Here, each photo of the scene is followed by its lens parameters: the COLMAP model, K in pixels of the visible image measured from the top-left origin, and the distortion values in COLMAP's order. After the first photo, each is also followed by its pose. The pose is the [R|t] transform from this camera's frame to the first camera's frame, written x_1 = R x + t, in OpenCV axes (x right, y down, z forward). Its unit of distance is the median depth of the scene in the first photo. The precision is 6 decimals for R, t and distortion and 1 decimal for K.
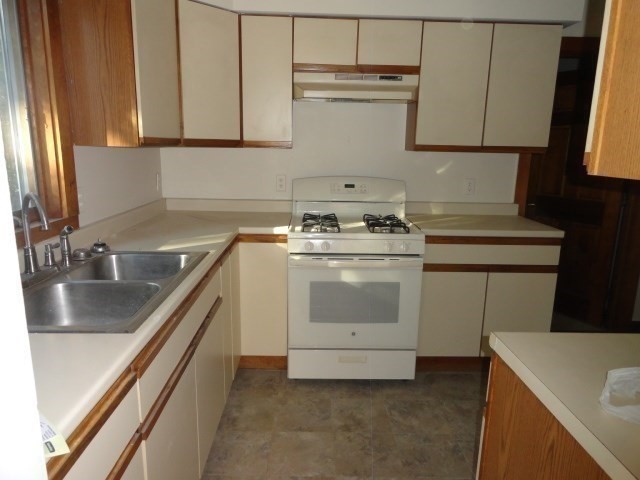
lens RADIAL K [[443.8, 0, 321.7], [0, 443.8, 237.6], [0, 0, 1]] dist [-0.003500, 0.001948]
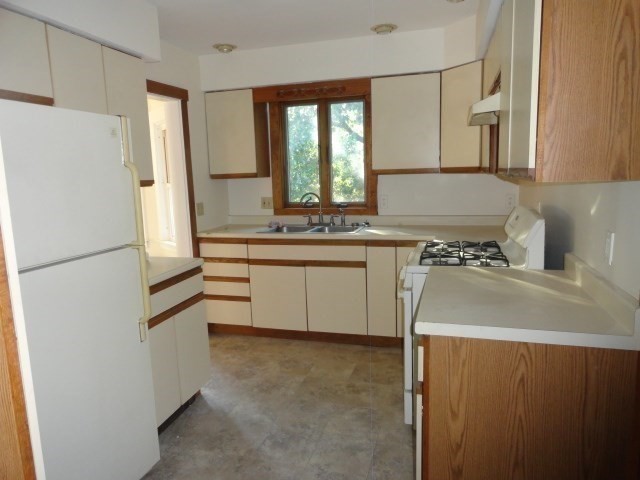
lens RADIAL K [[443.8, 0, 321.0], [0, 443.8, 239.8], [0, 0, 1]] dist [-0.003500, 0.001948]
pose [[-0.303546, 0.131048, -0.943762, 1.231600], [-0.184819, 0.963586, 0.193245, -0.215544], [0.934720, 0.233084, -0.268273, 1.144480]]
